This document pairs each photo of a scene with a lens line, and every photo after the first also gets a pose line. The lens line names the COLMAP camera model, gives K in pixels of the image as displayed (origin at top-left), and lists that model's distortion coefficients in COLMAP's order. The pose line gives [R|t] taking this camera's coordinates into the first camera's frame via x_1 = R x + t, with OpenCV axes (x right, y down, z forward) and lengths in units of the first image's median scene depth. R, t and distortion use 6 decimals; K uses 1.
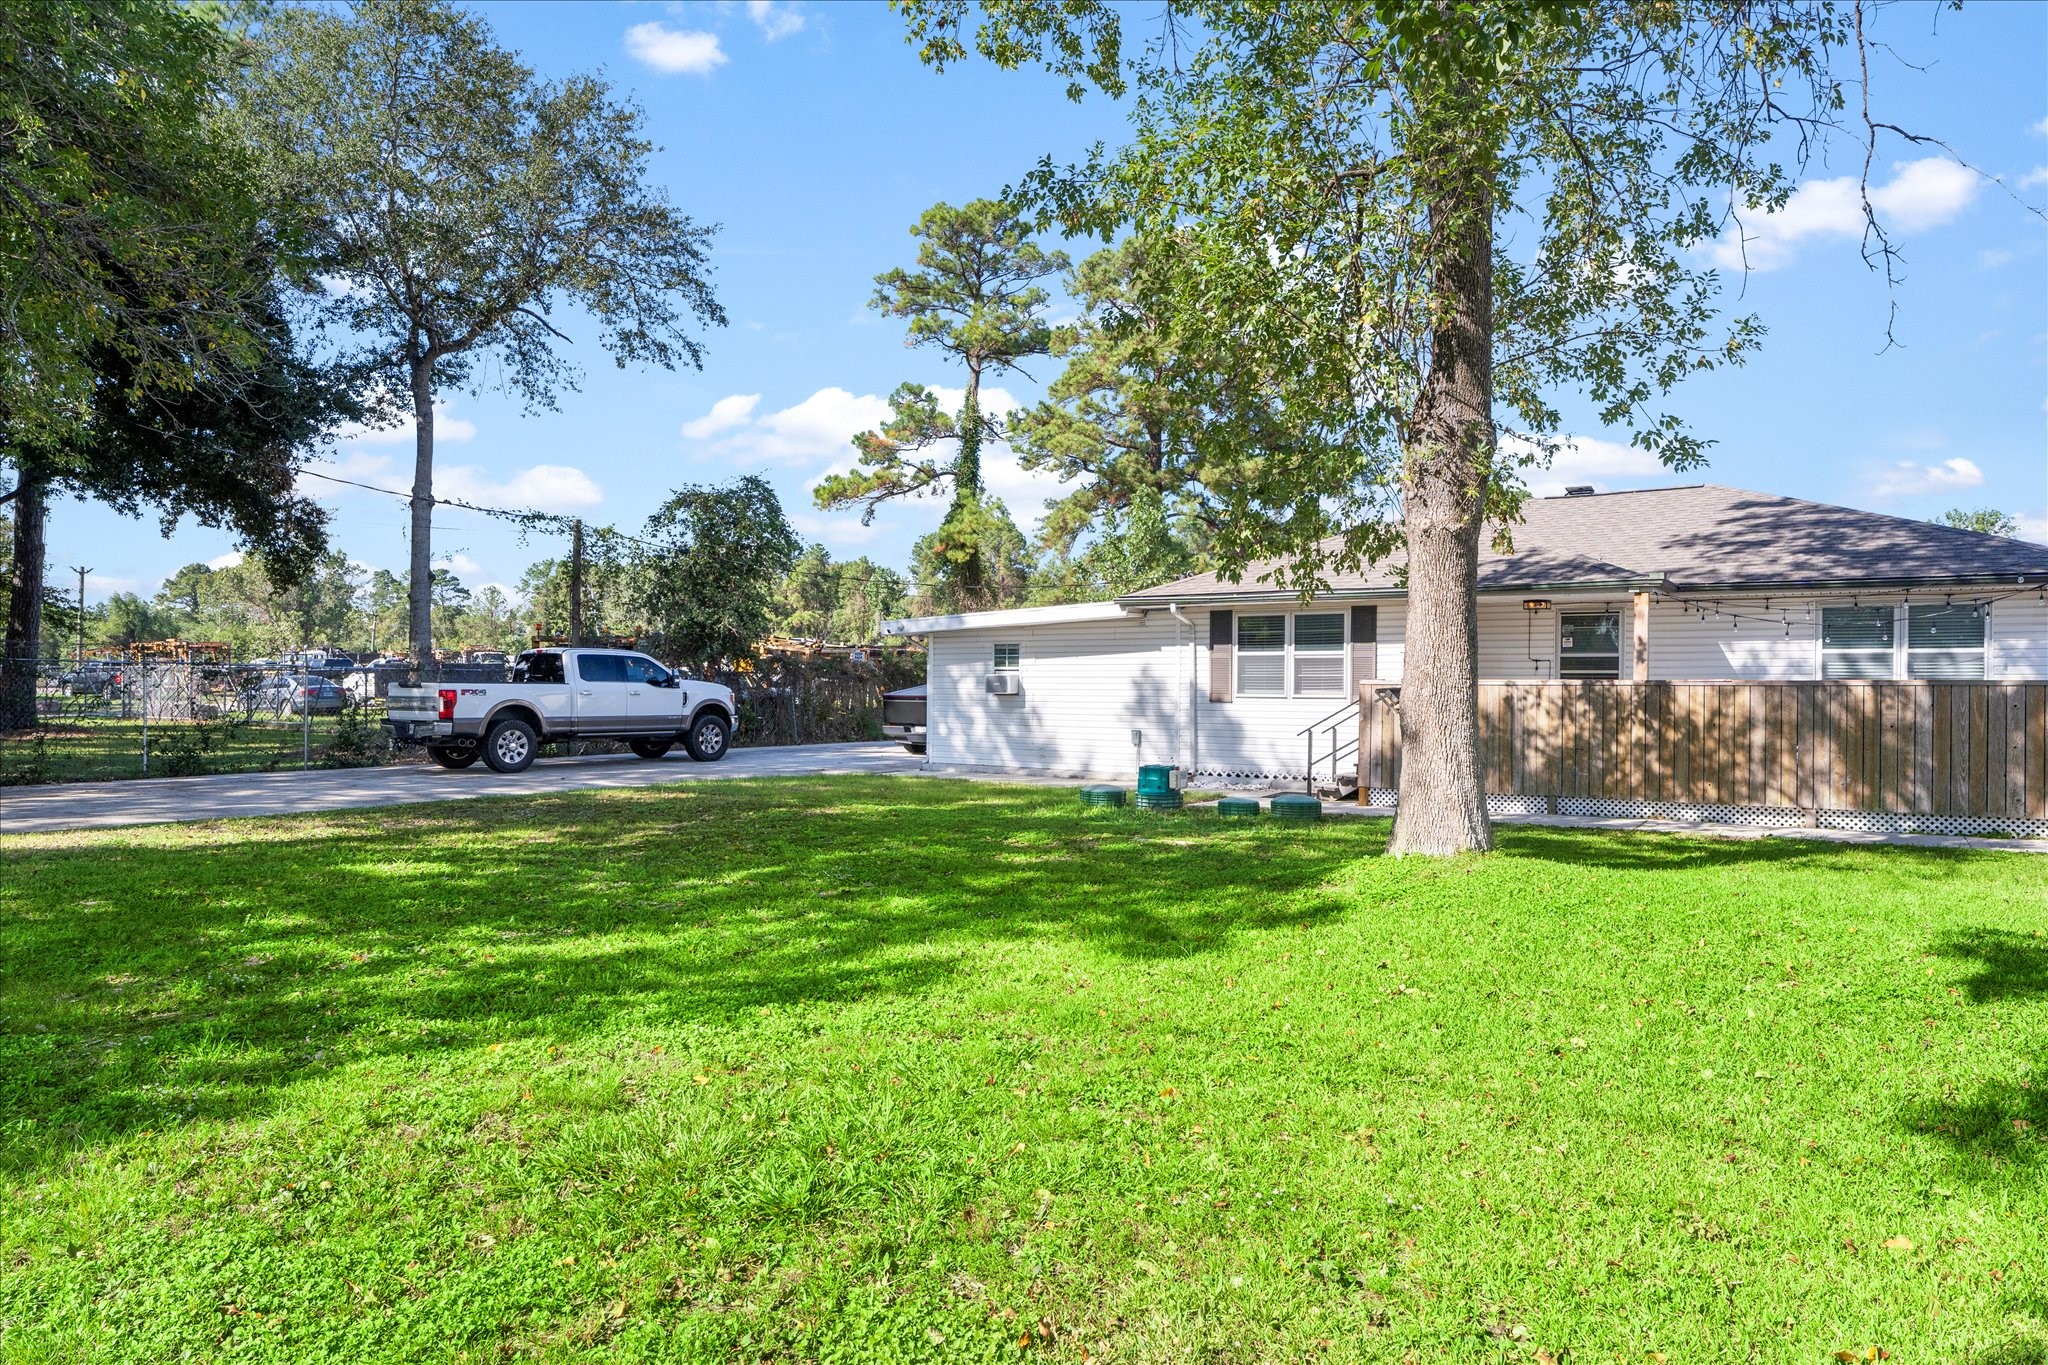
lens RADIAL K [[1271.3, 0, 1024.0], [0, 1271.3, 682.5], [0, 0, 1]] dist [-0.003238, -0.000775]
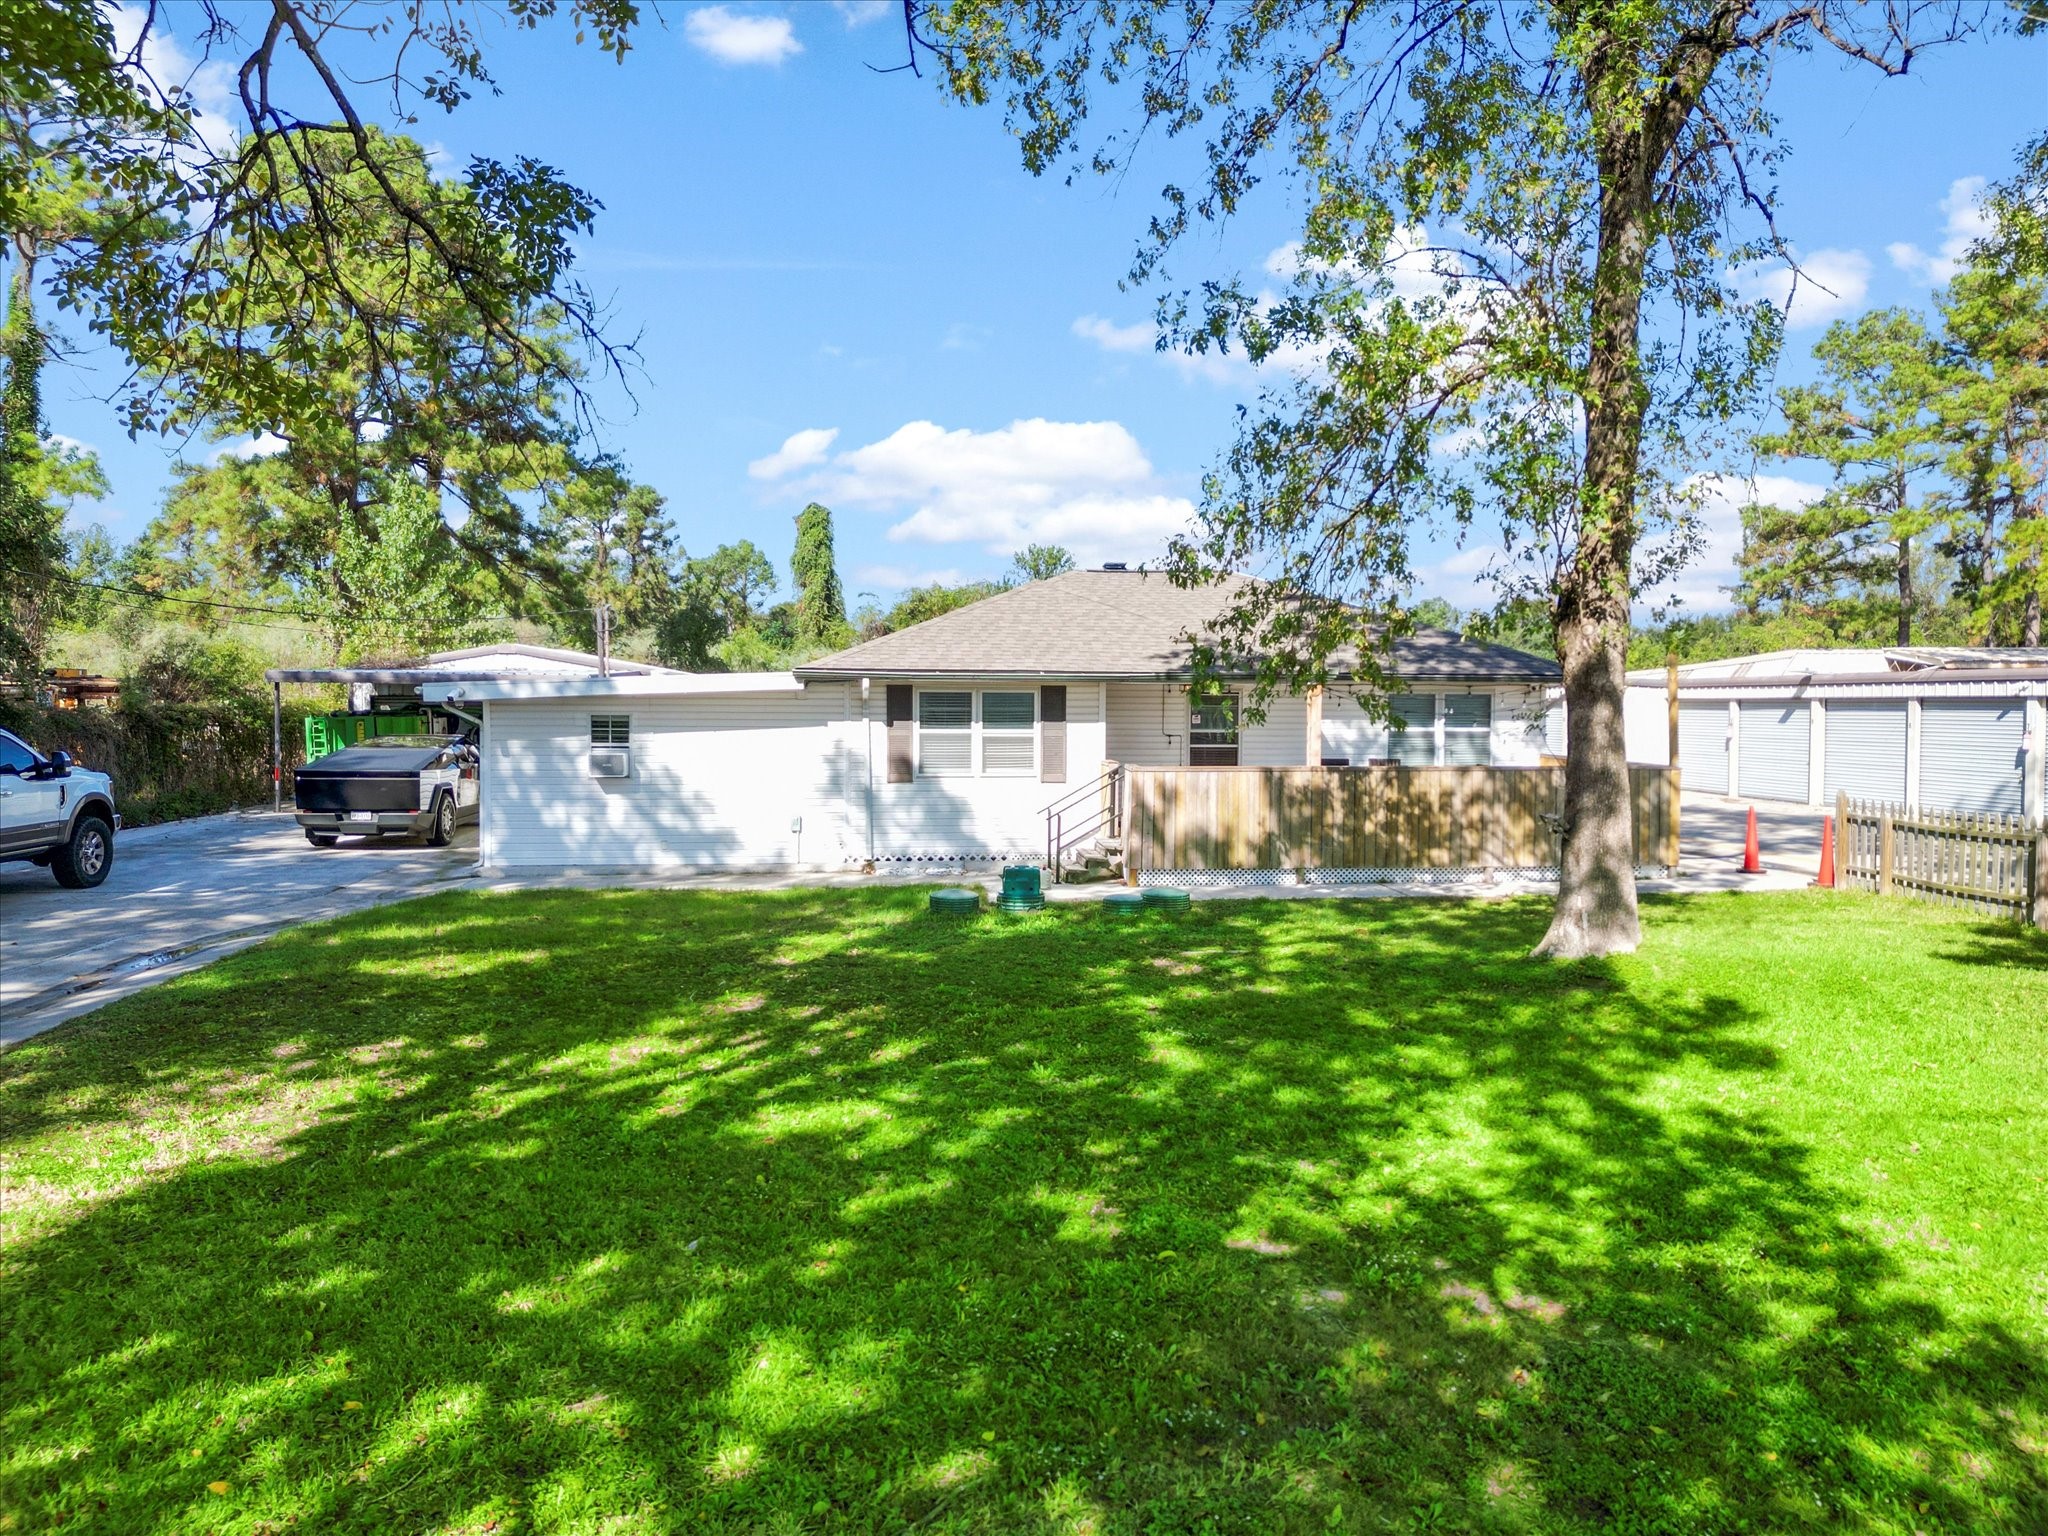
lens RADIAL K [[1442.6, 0, 1043.2], [0, 1442.6, 712.3], [0, 0, 1]] dist [0.033866, 0.000025]
pose [[0.757376, -0.010125, 0.652900, -0.452212], [-0.003744, 0.999796, 0.019848, -0.056628], [-0.652968, -0.017477, 0.757184, 0.122109]]
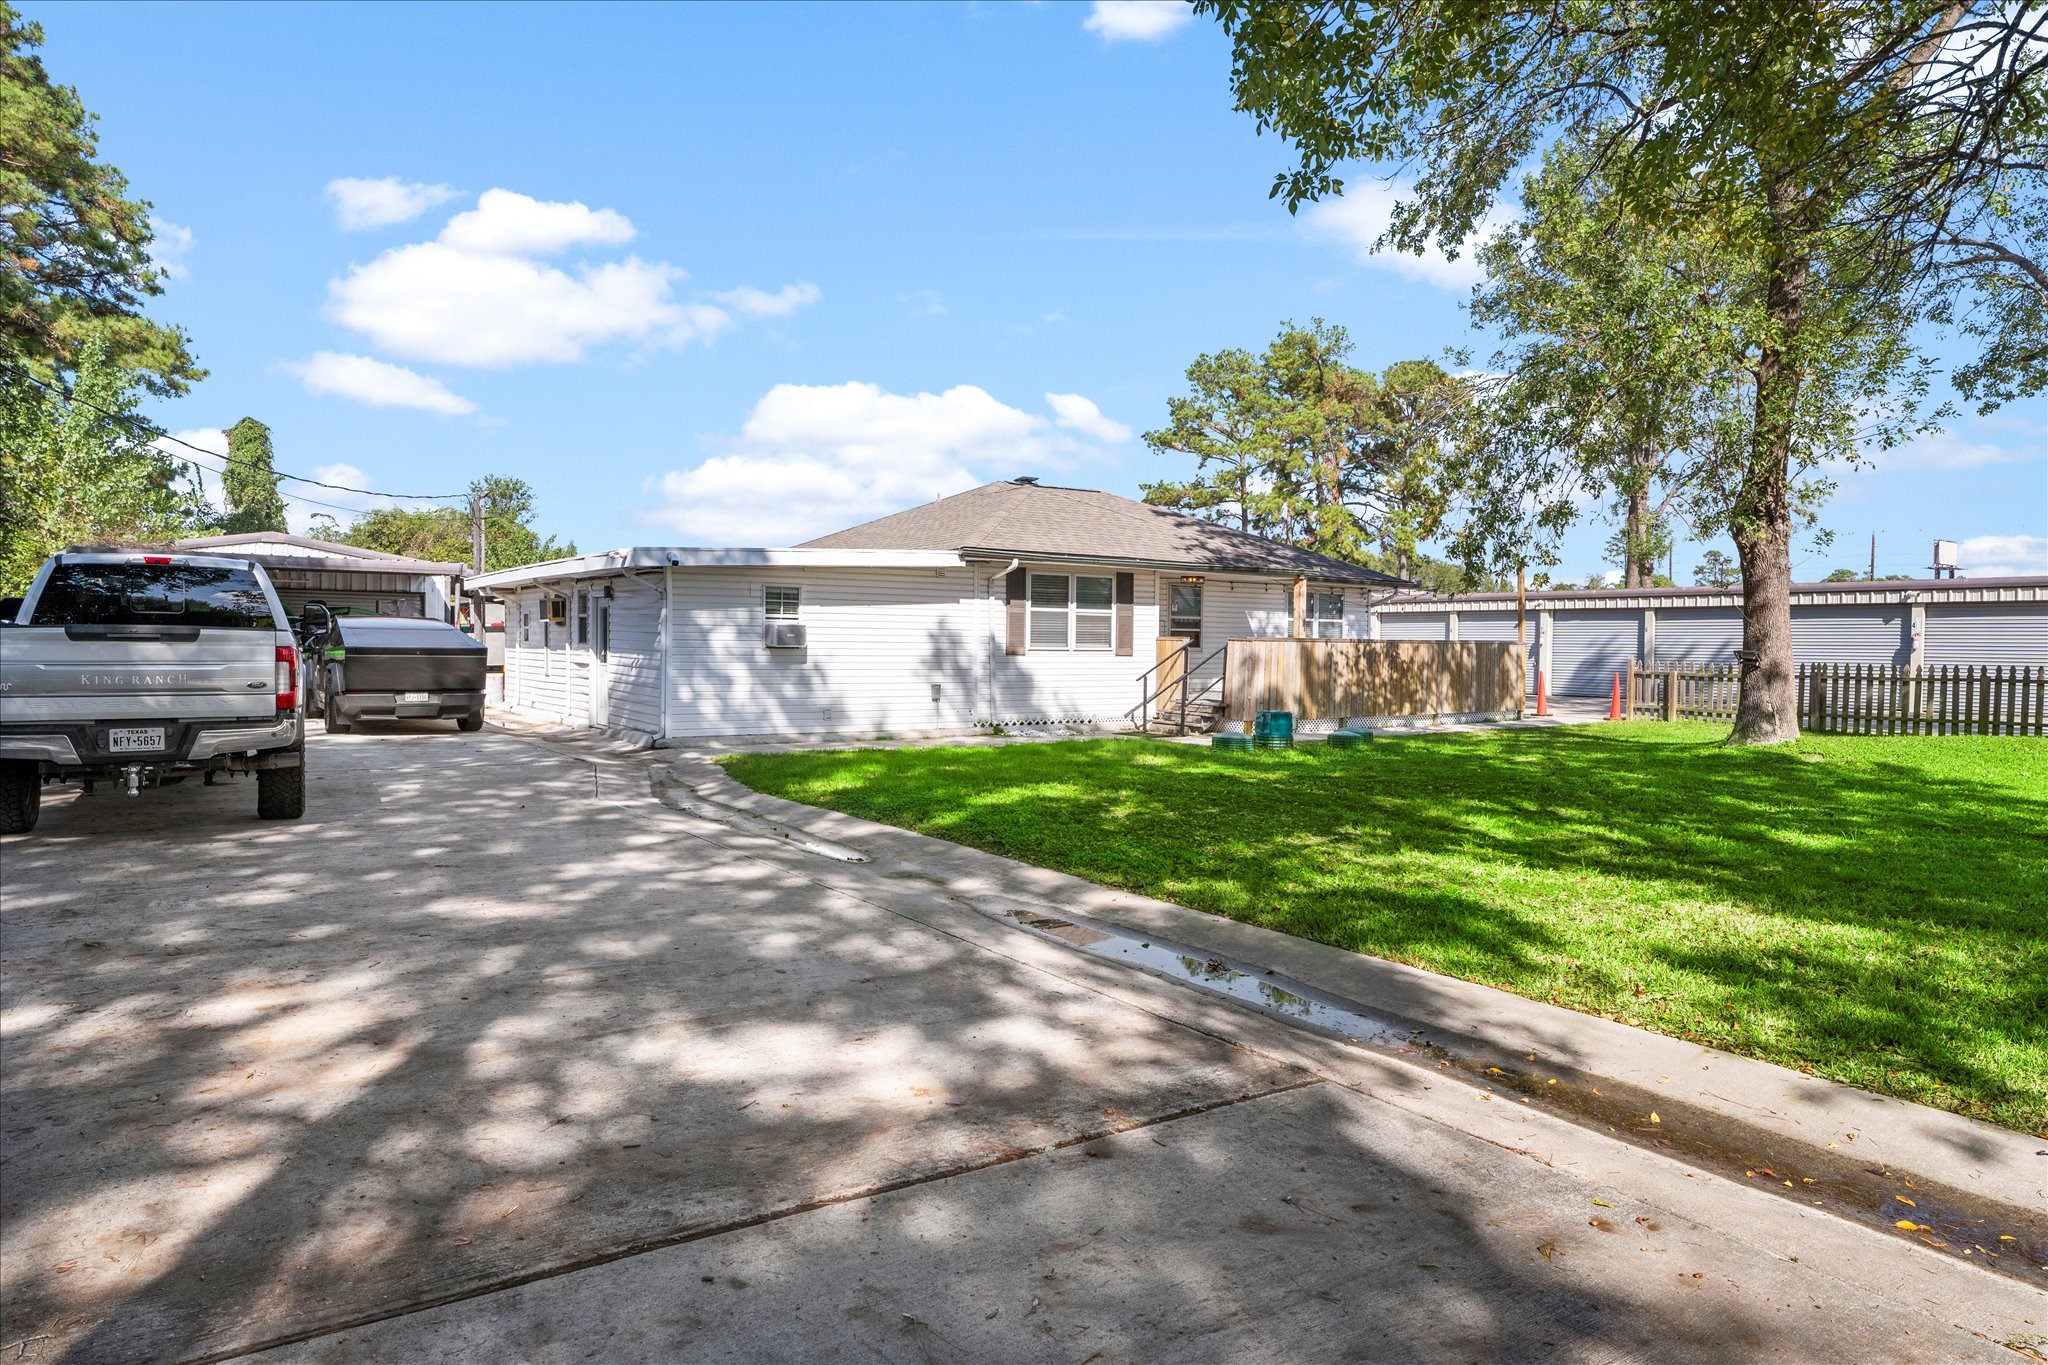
lens RADIAL K [[1274.1, 0, 1008.7], [0, 1274.1, 640.7], [0, 0, 1]] dist [0.002870, 0.001212]
pose [[0.380322, -0.003776, 0.924846, -0.798931], [-0.014437, 0.999846, 0.010020, -0.006455], [-0.924741, -0.017163, 0.380209, 0.597507]]
